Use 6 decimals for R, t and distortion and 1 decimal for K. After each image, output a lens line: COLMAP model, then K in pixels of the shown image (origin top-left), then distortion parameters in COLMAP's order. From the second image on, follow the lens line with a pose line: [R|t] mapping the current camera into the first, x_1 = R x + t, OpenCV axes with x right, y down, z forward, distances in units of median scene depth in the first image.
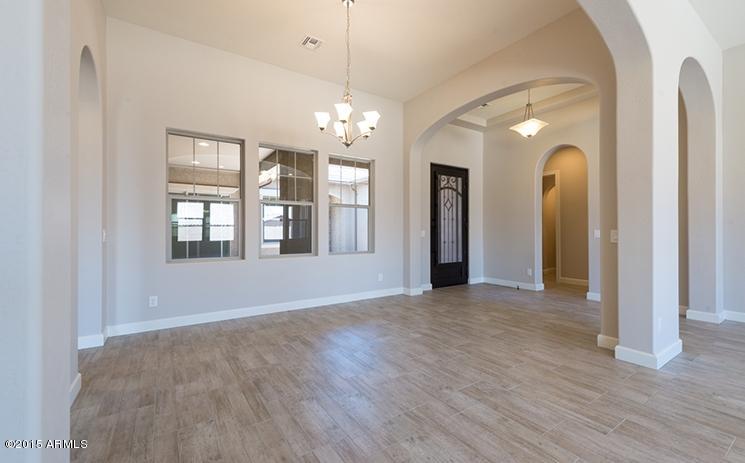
lens RADIAL K [[310.2, 0, 372.5], [0, 310.2, 231.5], [0, 0, 1]] dist [-0.000188, -0.000075]
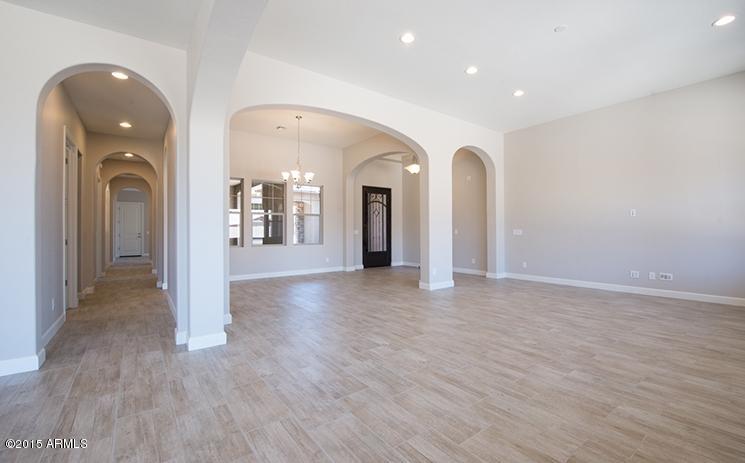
lens RADIAL K [[316.2, 0, 372.5], [0, 316.2, 231.5], [0, 0, 1]] dist [-0.094012, -0.000021]
pose [[0.998418, -0.001906, 0.056190, 0.144905], [0.001632, 0.999987, 0.004920, -0.003864], [-0.056198, -0.004820, 0.998408, -0.539882]]
